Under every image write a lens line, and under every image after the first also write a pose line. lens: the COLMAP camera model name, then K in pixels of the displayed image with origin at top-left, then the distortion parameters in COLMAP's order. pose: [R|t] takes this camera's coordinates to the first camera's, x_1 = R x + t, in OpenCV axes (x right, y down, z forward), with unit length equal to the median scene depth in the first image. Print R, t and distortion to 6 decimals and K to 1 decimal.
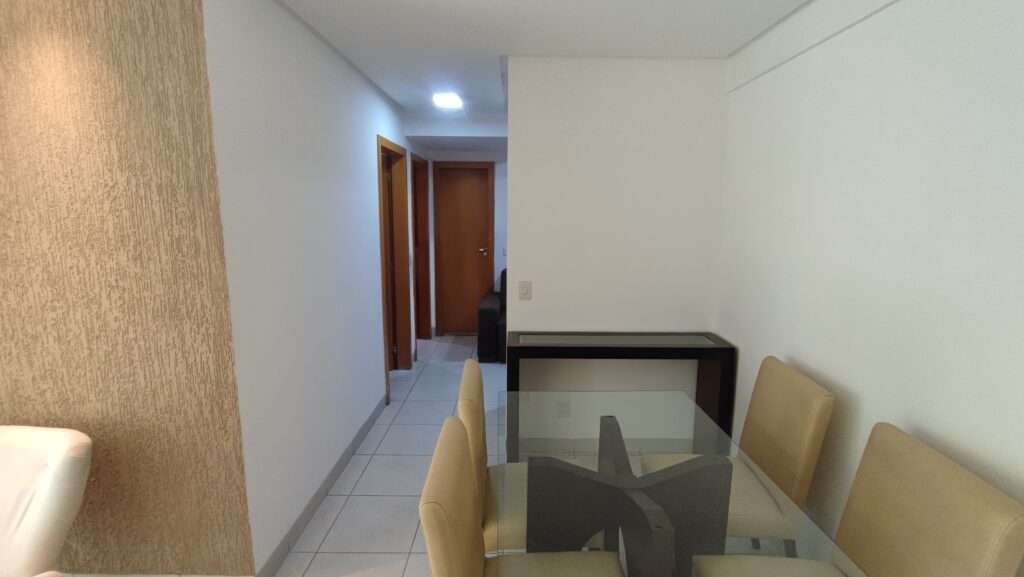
lens RADIAL K [[476.9, 0, 509.3], [0, 476.9, 284.9], [0, 0, 1]] dist [-0.011680, -0.000172]
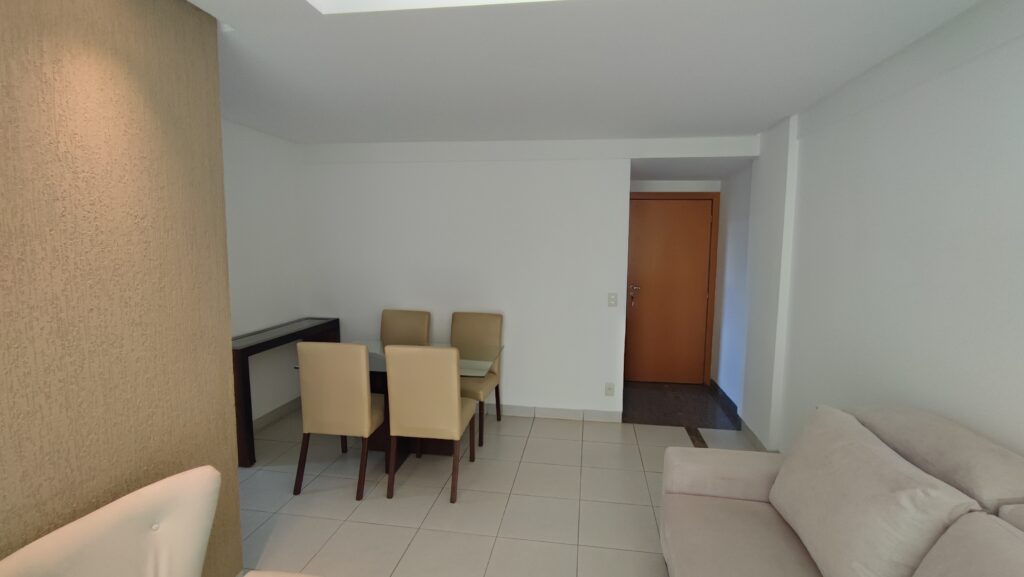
lens RADIAL K [[476.9, 0, 516.3], [0, 476.9, 288.3], [0, 0, 1]] dist [-0.011680, -0.000172]
pose [[0.166284, -0.111070, 0.979803, -1.635554], [0.162453, 0.983145, 0.083878, -0.022296], [-0.972604, 0.145224, 0.181525, 0.096985]]
